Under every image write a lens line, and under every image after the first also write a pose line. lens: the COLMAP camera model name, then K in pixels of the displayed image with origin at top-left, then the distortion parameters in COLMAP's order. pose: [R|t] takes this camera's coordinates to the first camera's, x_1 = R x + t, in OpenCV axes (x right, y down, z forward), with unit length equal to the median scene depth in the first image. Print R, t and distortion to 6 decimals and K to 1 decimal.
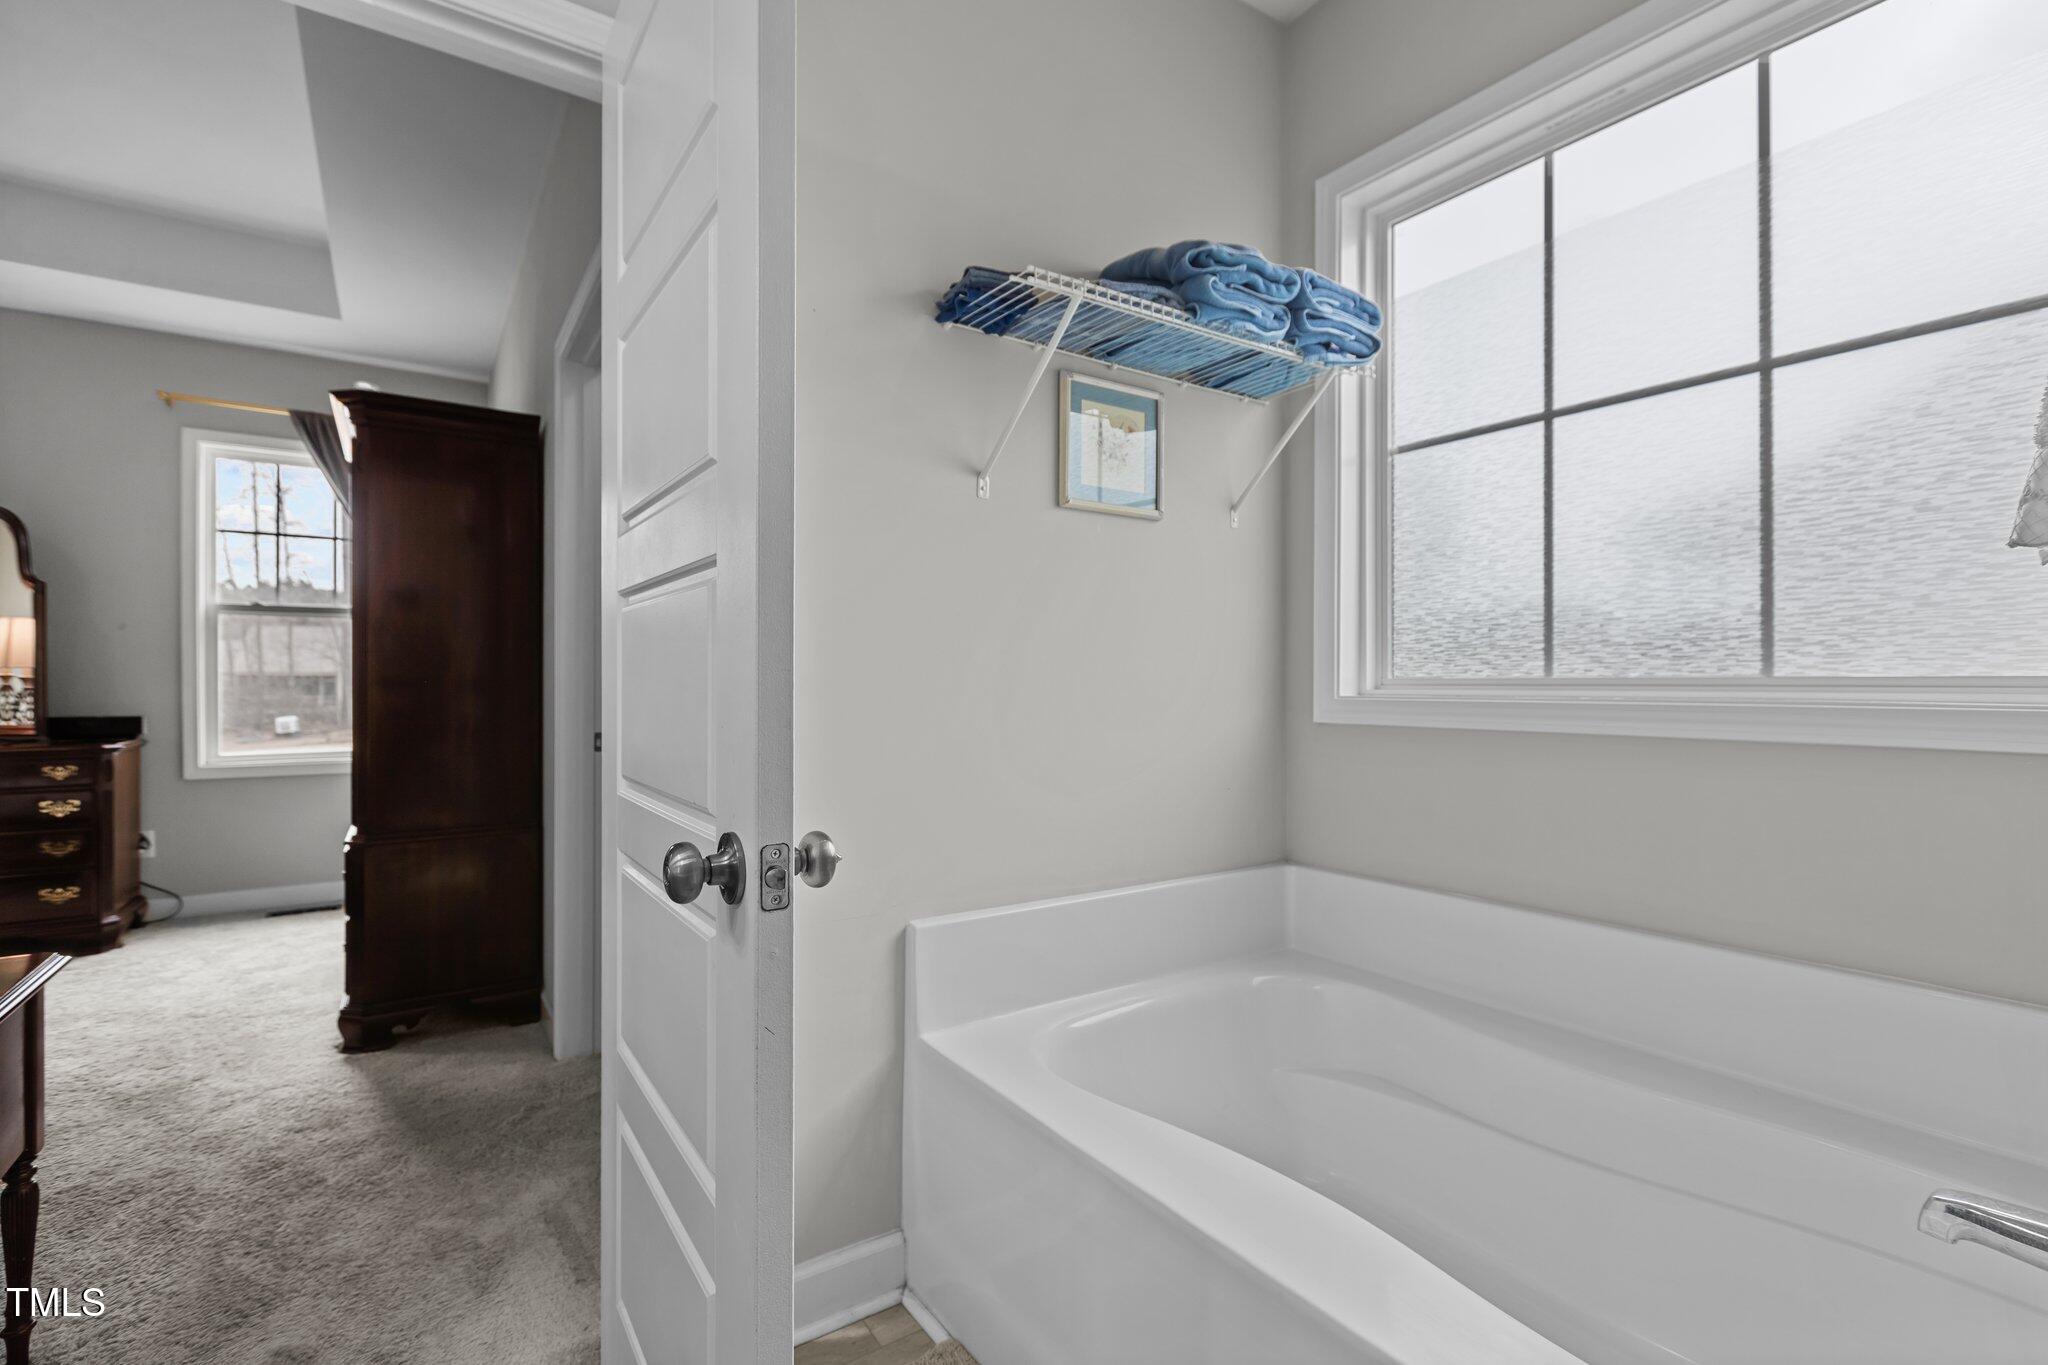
lens RADIAL K [[926.2, 0, 1026.0], [0, 926.2, 688.3], [0, 0, 1]] dist [0.002068, -0.000103]
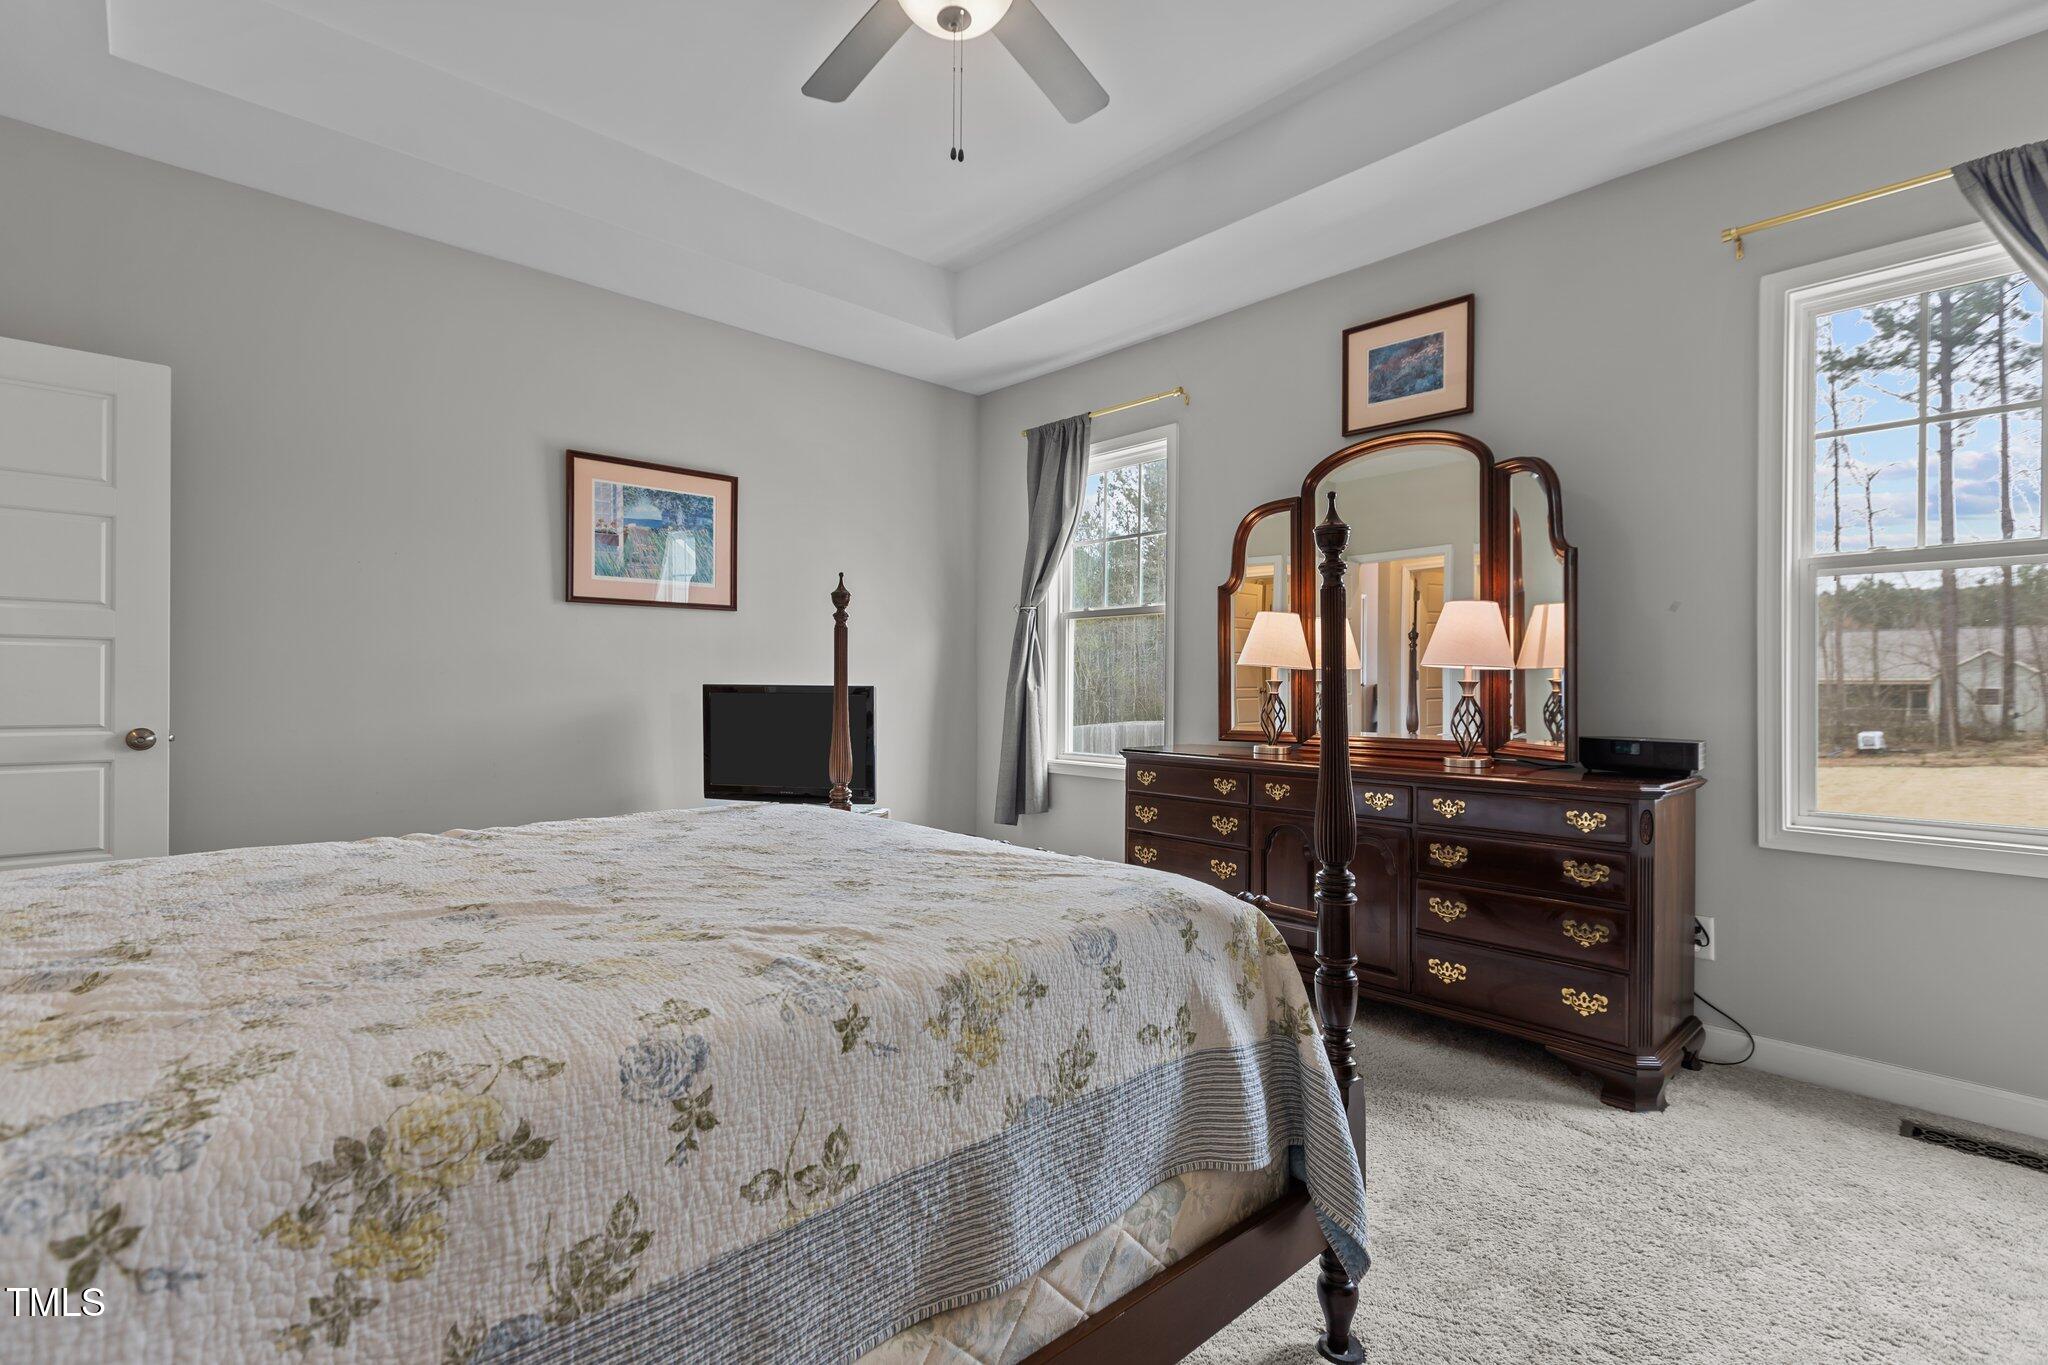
lens RADIAL K [[926.2, 0, 1026.0], [0, 926.2, 688.3], [0, 0, 1]] dist [0.002068, -0.000103]
pose [[0.162737, -0.000409, -0.986669, -0.381030], [-0.010416, 0.999943, -0.002132, -0.000908], [0.986615, 0.010624, 0.162723, 0.420595]]
